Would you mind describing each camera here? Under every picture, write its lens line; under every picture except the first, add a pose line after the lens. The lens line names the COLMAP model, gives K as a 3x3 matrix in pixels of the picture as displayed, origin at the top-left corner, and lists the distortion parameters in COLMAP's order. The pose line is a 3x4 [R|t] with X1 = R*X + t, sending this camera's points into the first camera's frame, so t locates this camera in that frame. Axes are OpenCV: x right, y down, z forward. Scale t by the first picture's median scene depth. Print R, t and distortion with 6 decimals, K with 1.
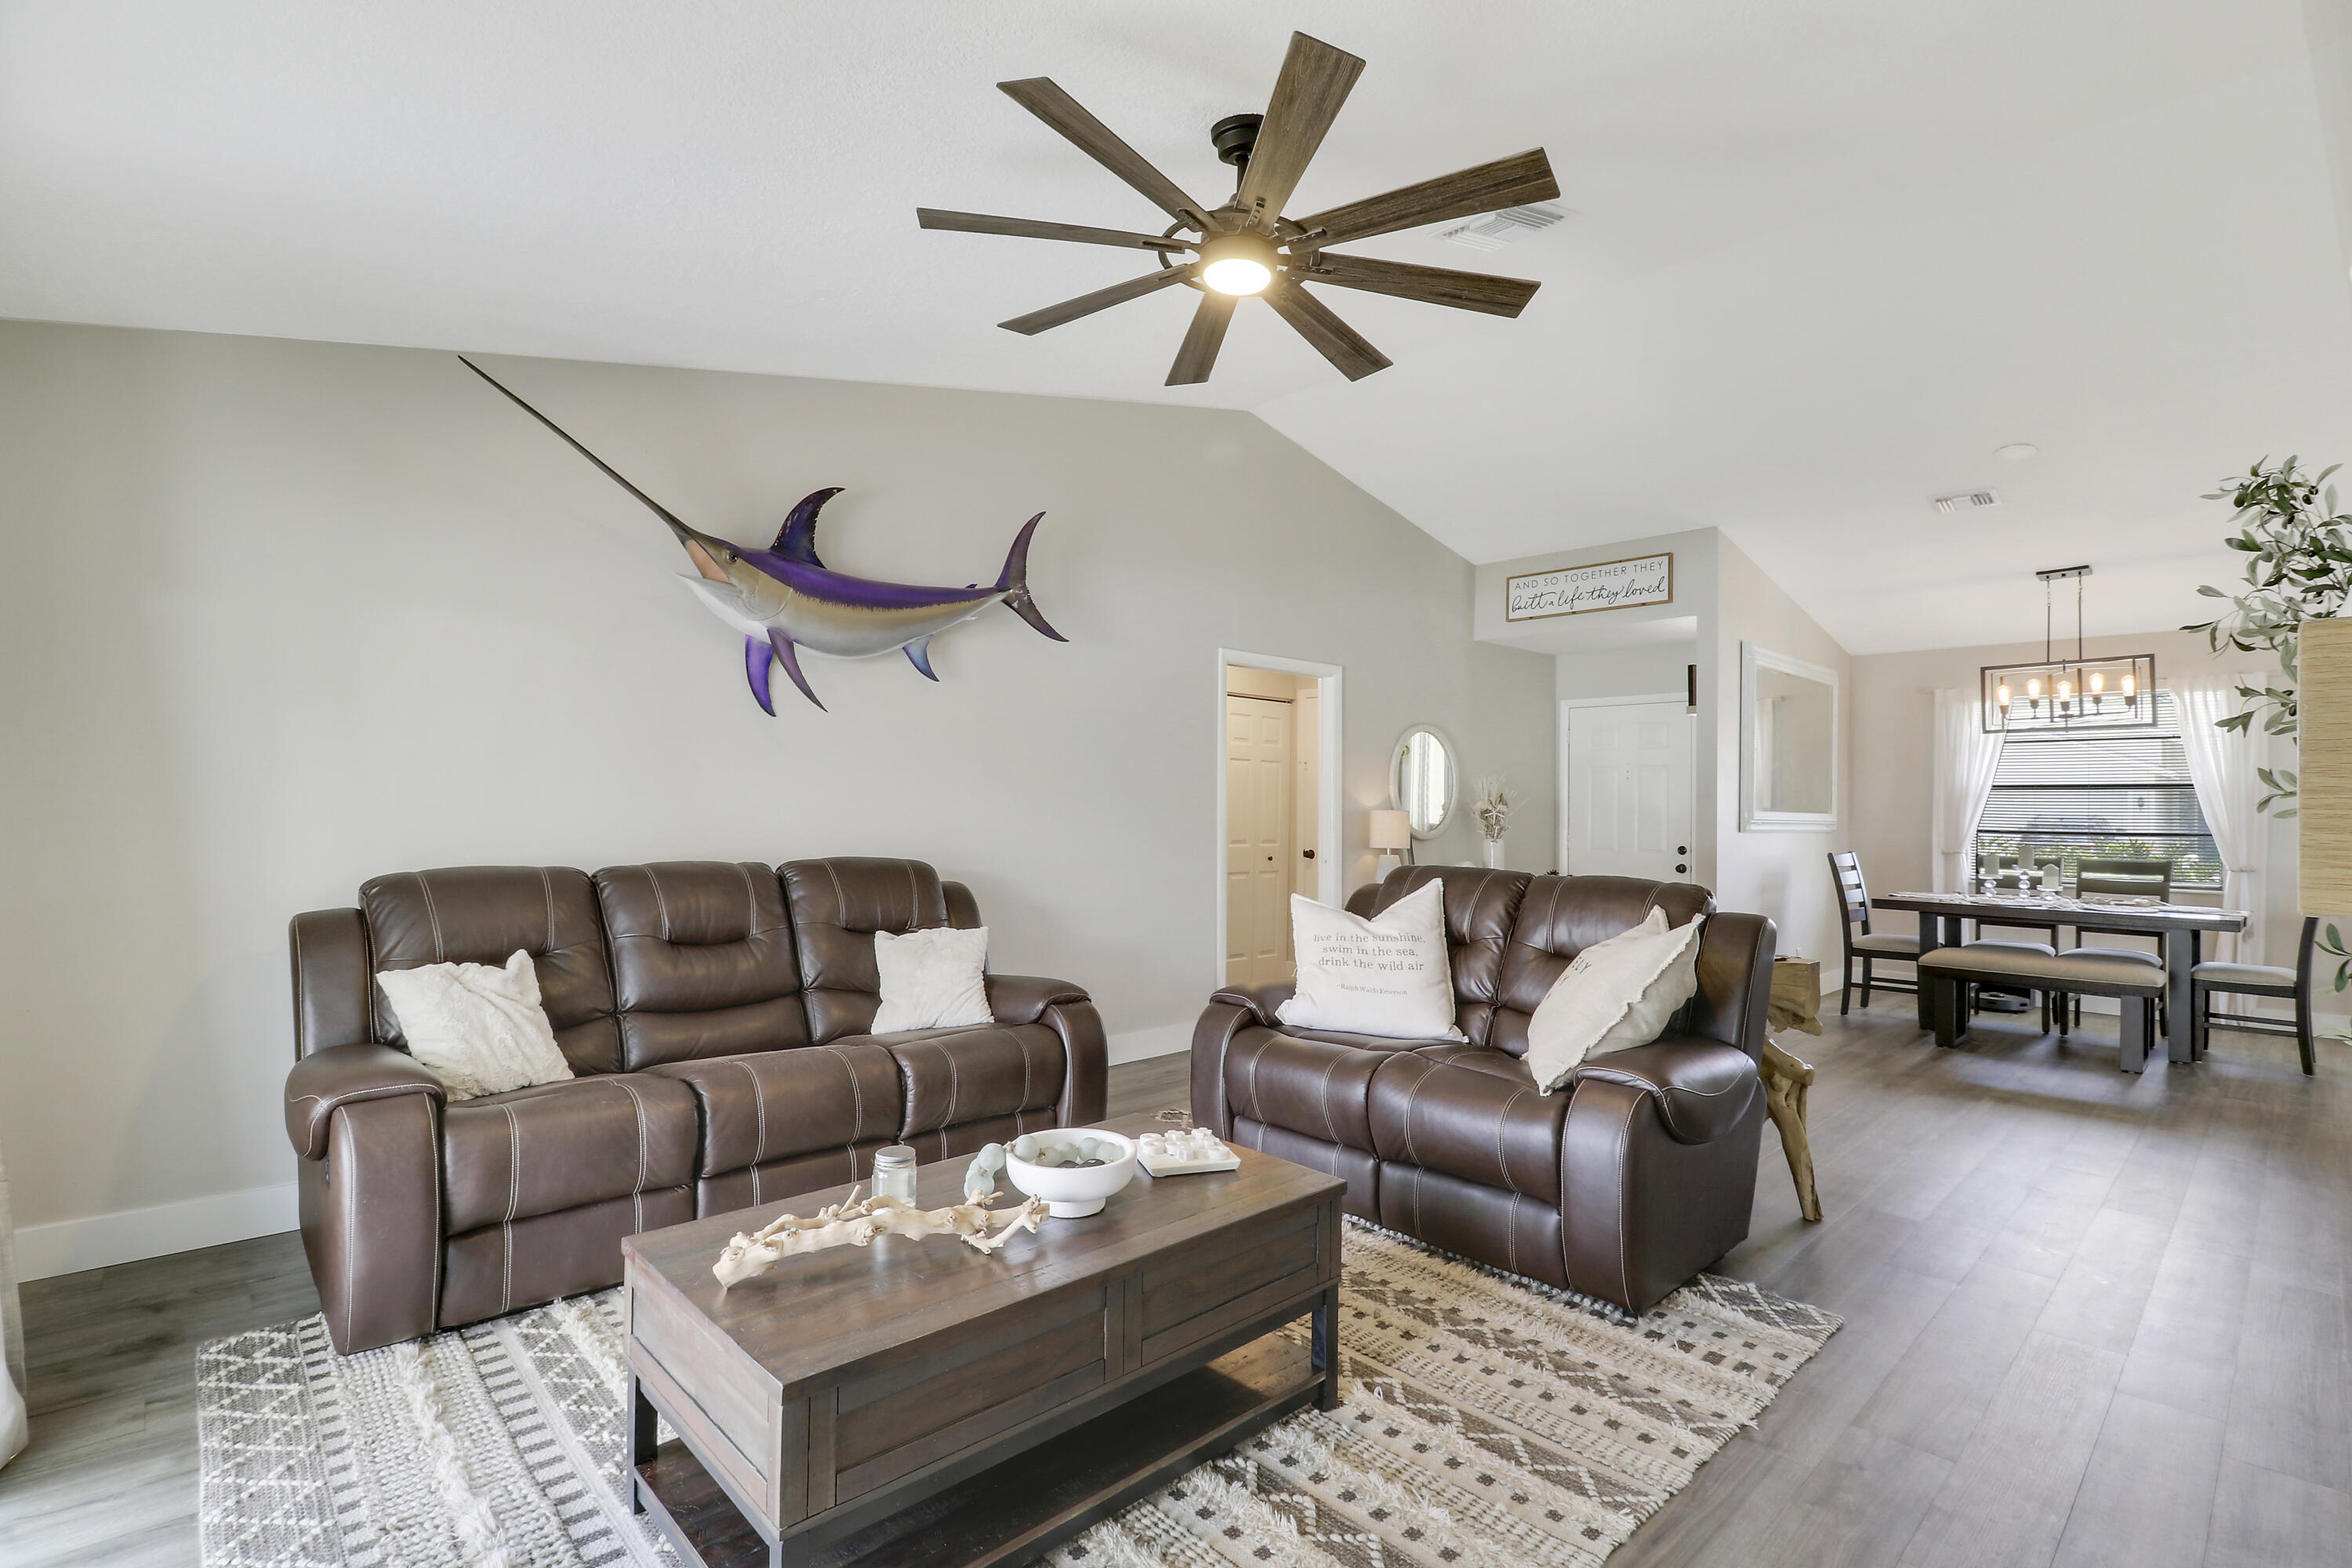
lens RADIAL K [[1088.6, 0, 1181.1], [0, 1088.6, 798.4], [0, 0, 1]] dist [0.000668, -0.019680]
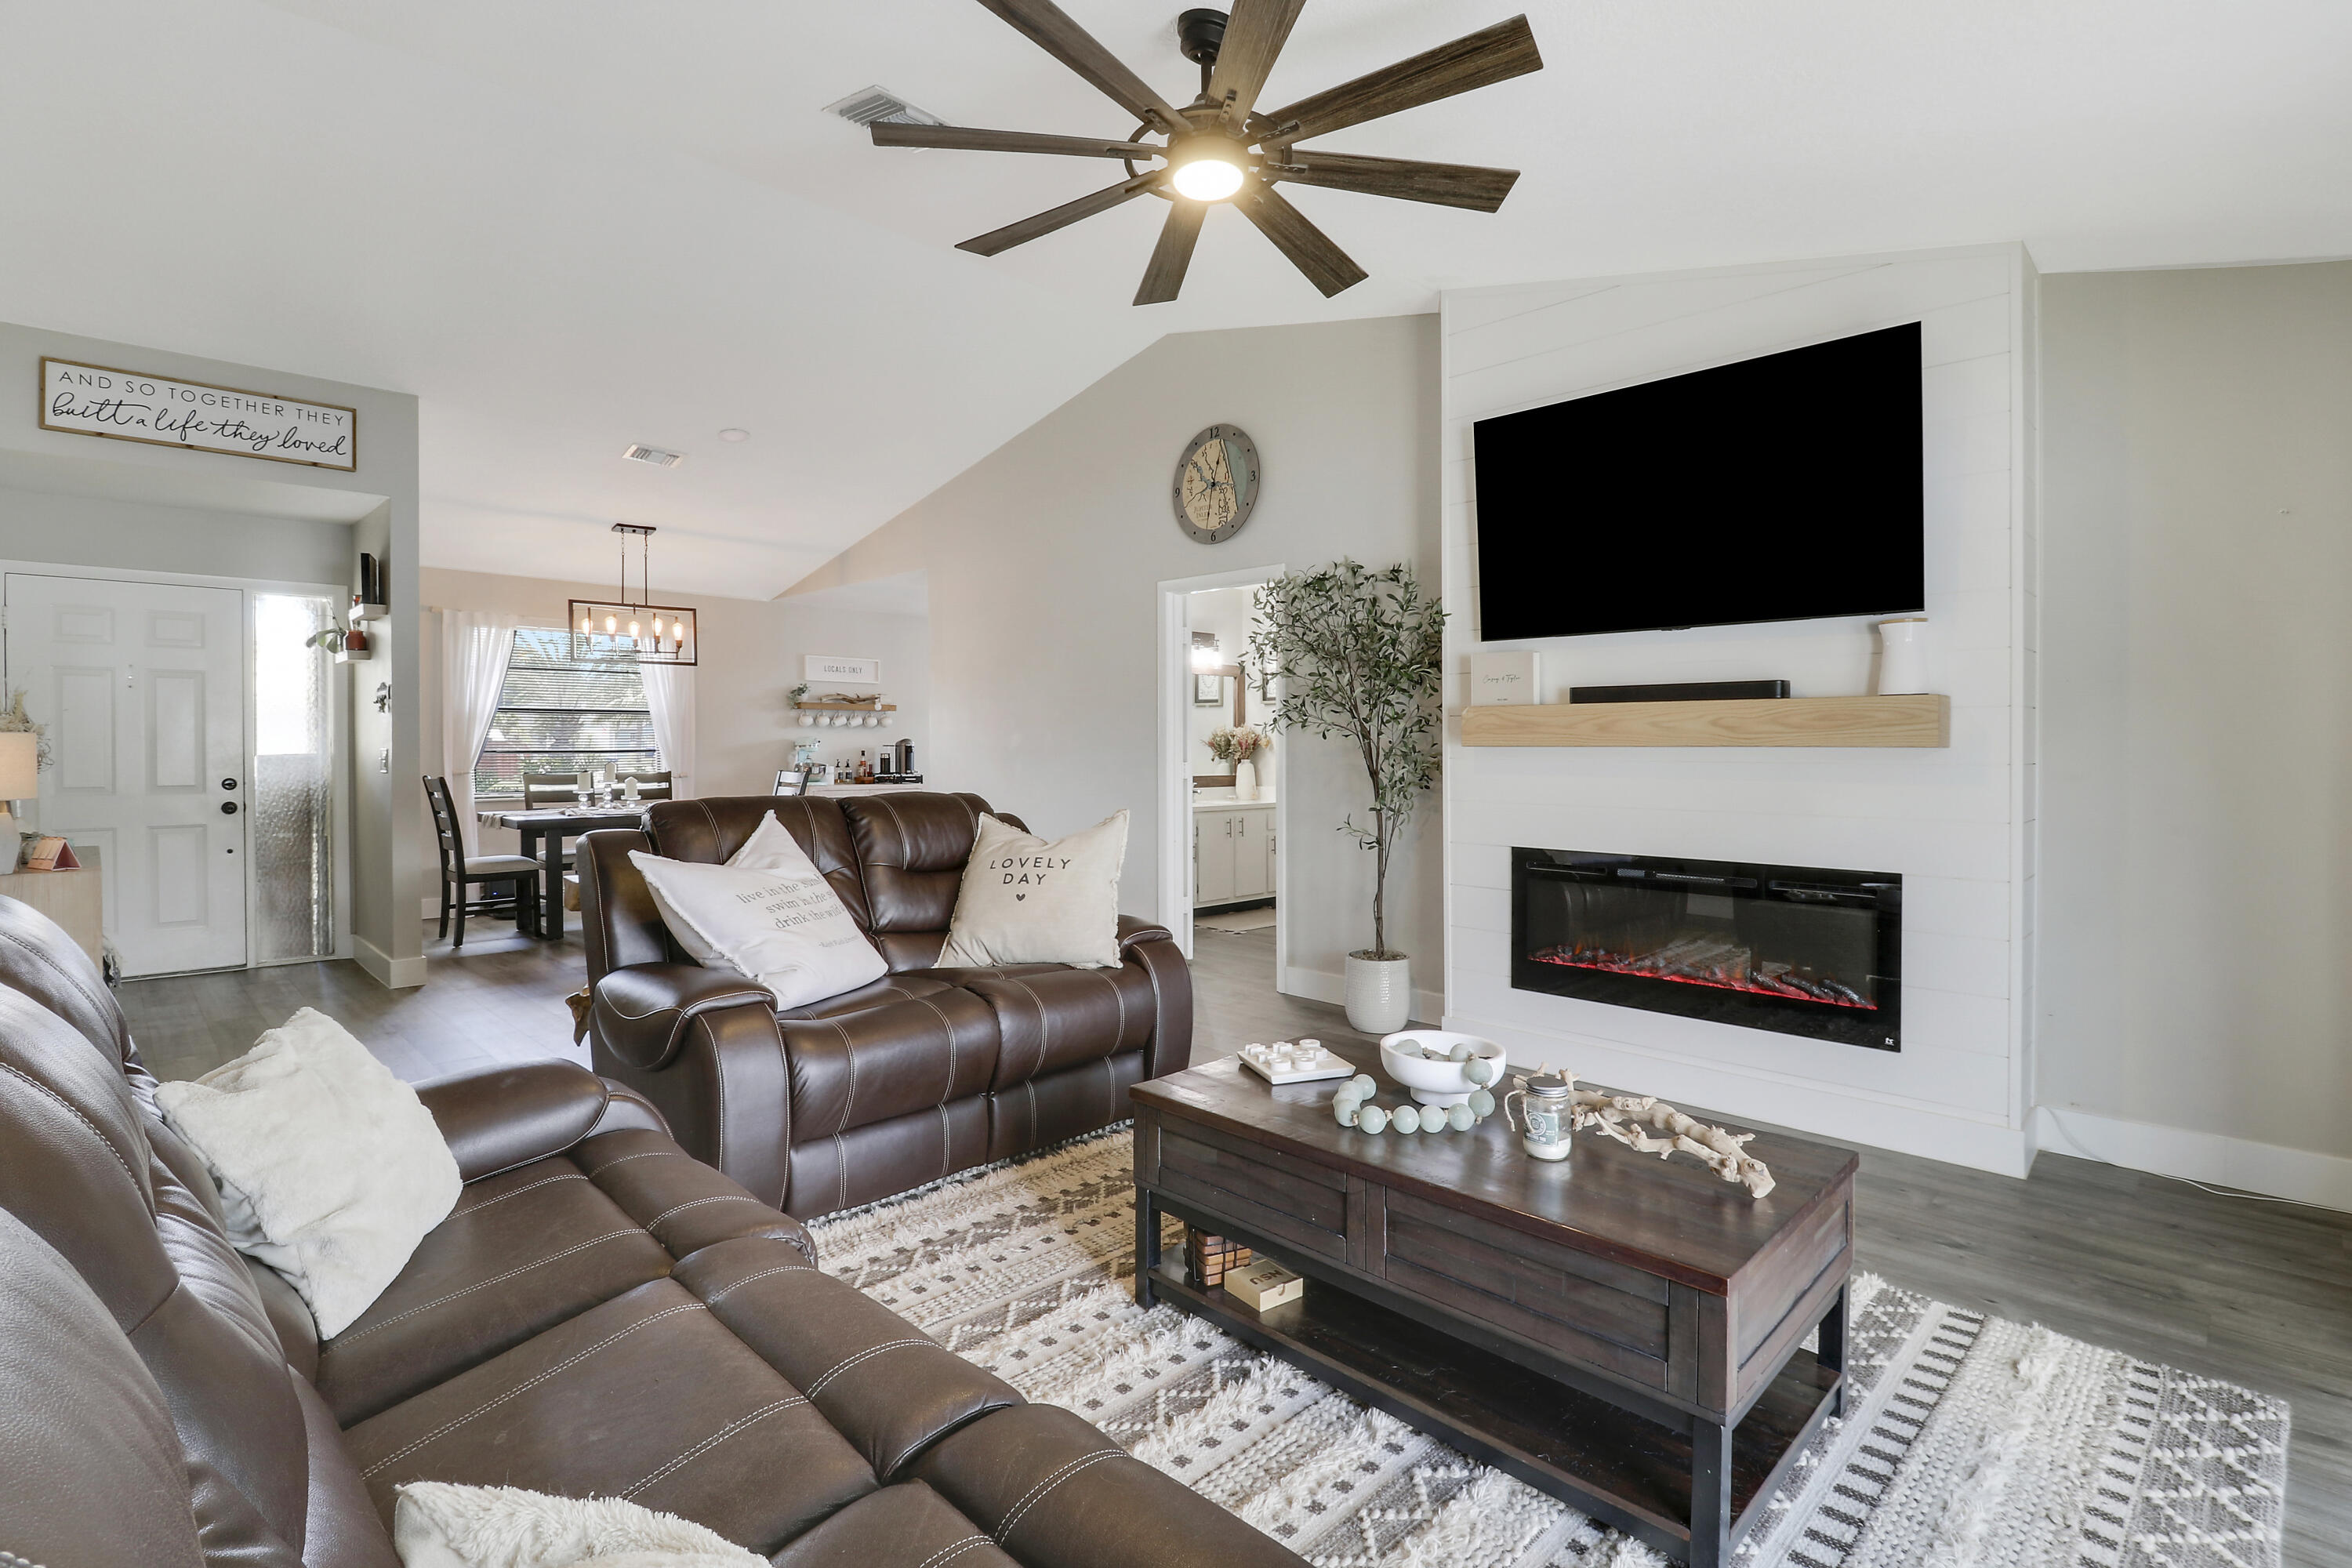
lens RADIAL K [[1108.0, 0, 1169.1], [0, 1108.0, 745.6], [0, 0, 1]] dist [-0.001912, -0.000188]
pose [[-0.014667, -0.012419, 0.999815, -0.386904], [-0.007669, 0.999895, 0.012308, 0.007077], [-0.999863, -0.007487, -0.014760, 0.419428]]
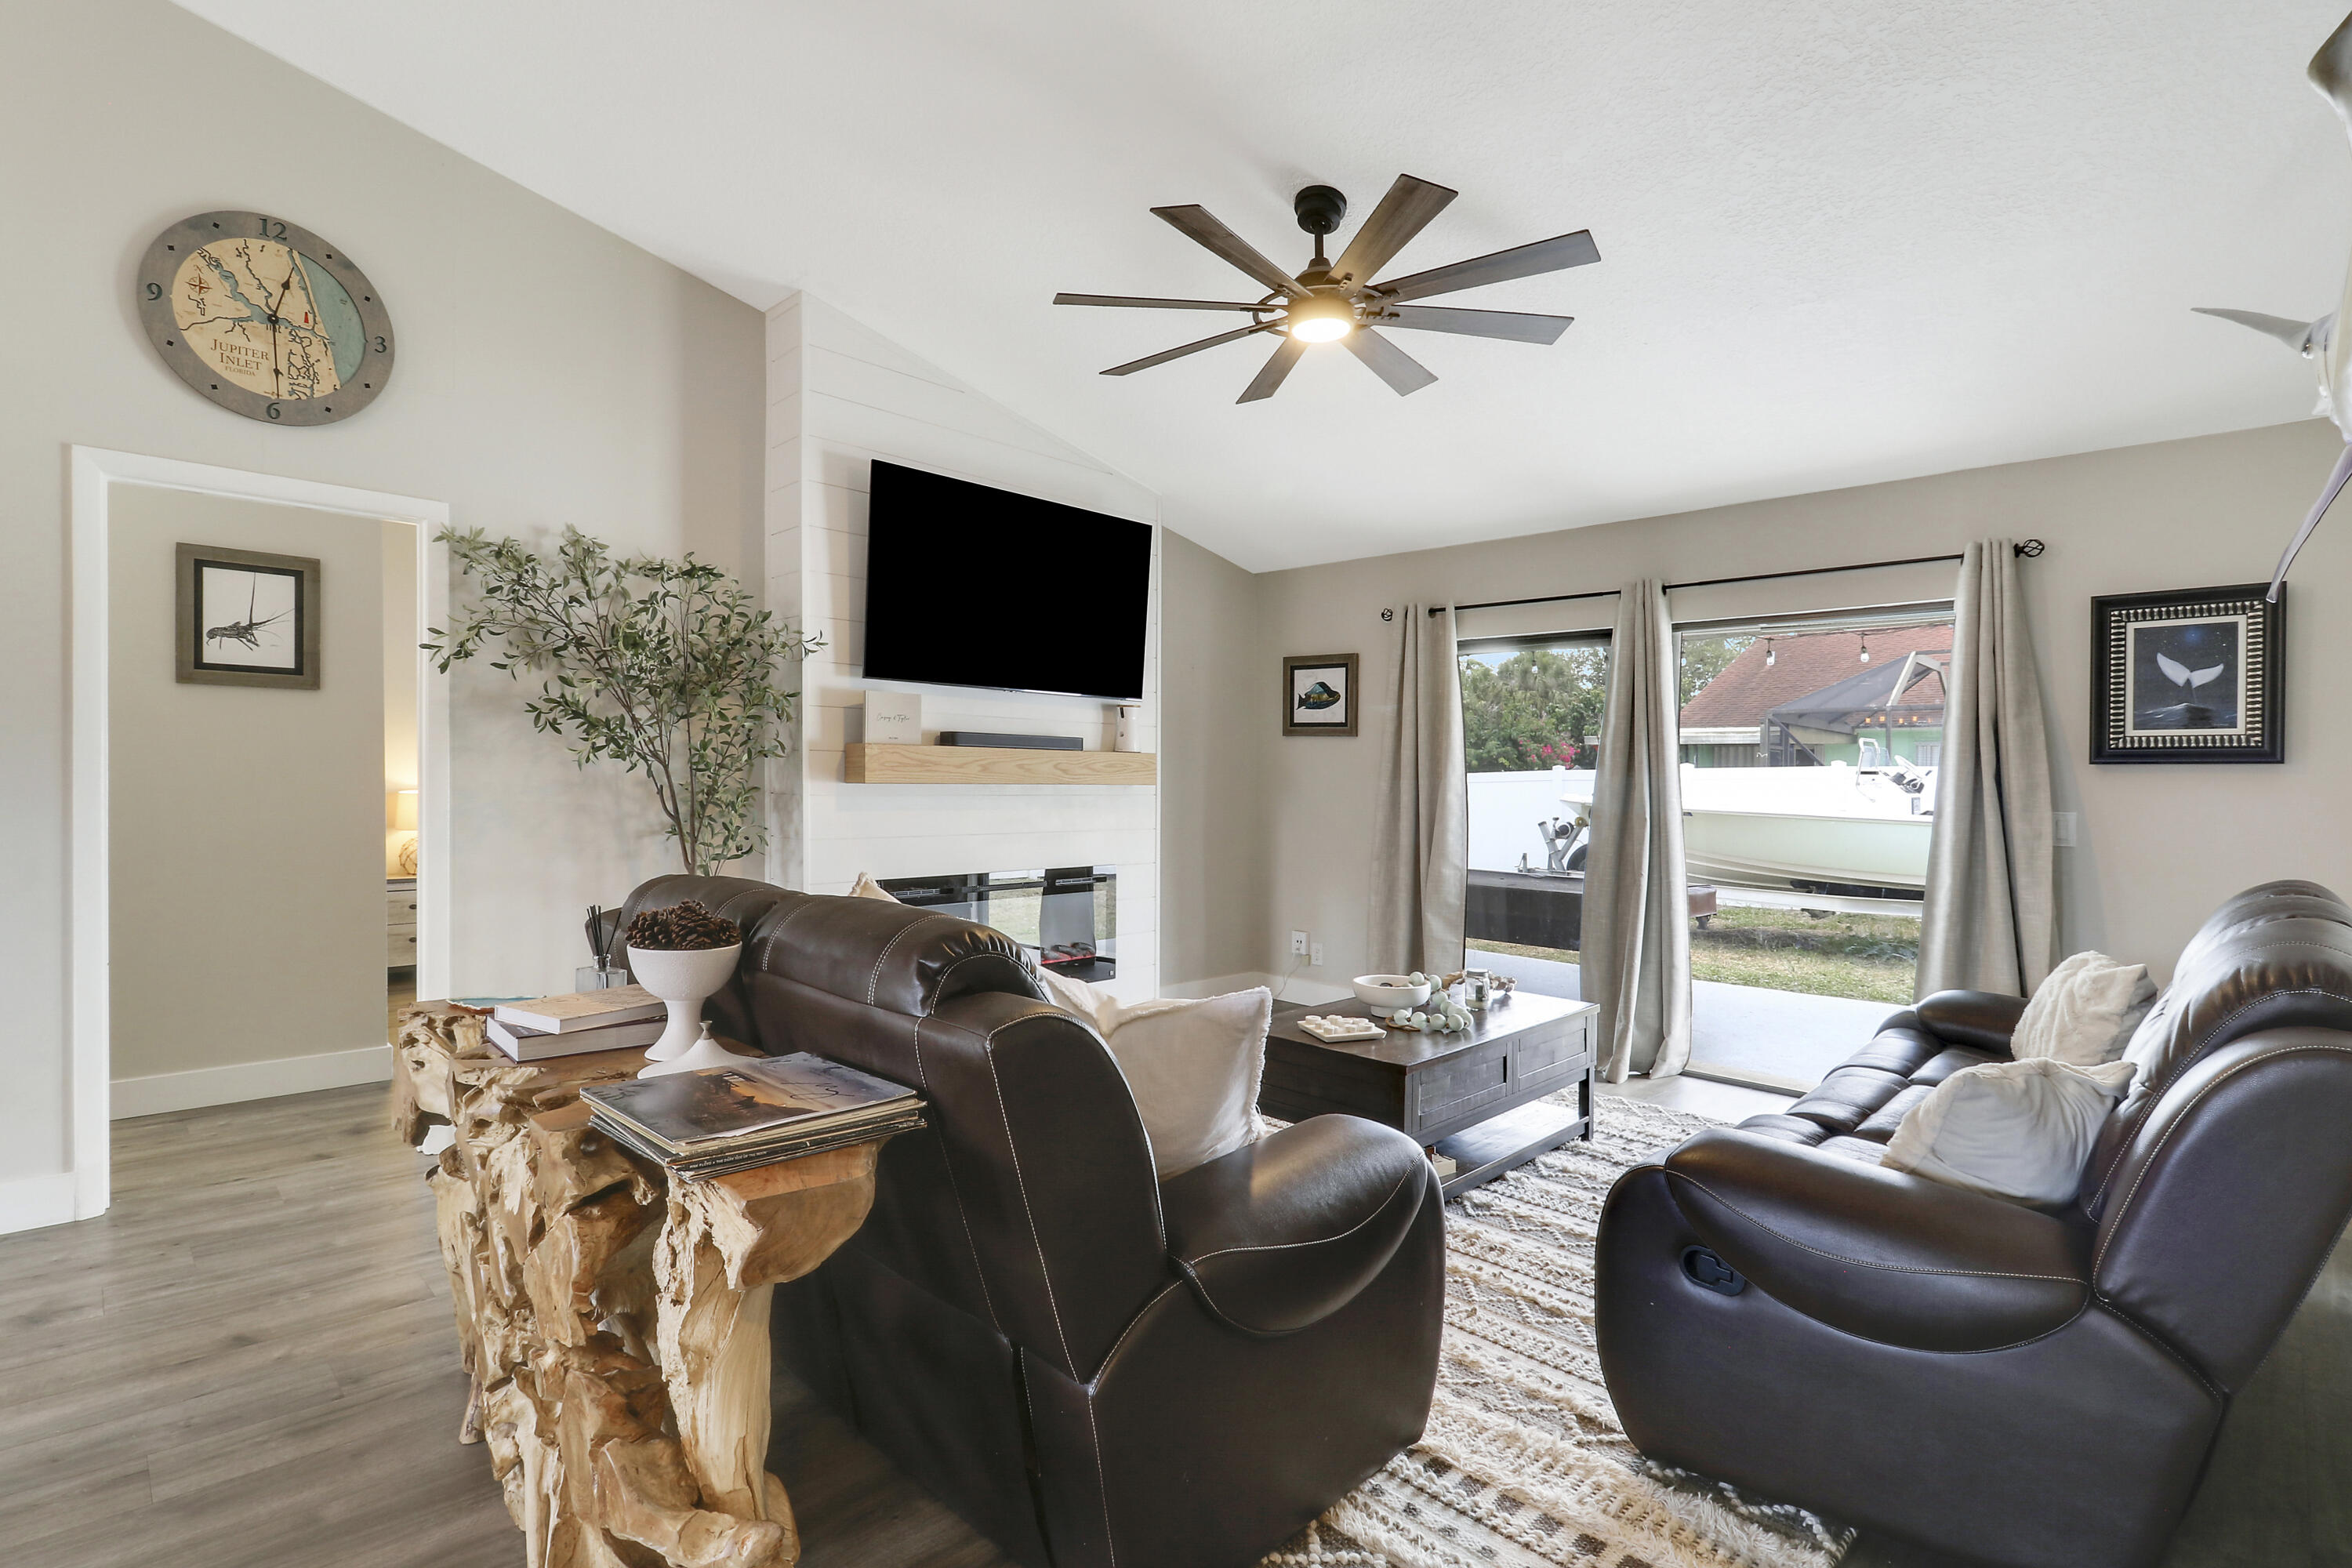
lens RADIAL K [[1123.8, 0, 1204.6], [0, 1123.8, 779.7], [0, 0, 1]] dist [-0.020166, -0.000716]
pose [[-0.998637, -0.028393, -0.043793, 0.091558], [-0.028421, 0.999596, 0.000025, 0.006368], [0.043775, 0.001269, -0.999041, 0.892499]]
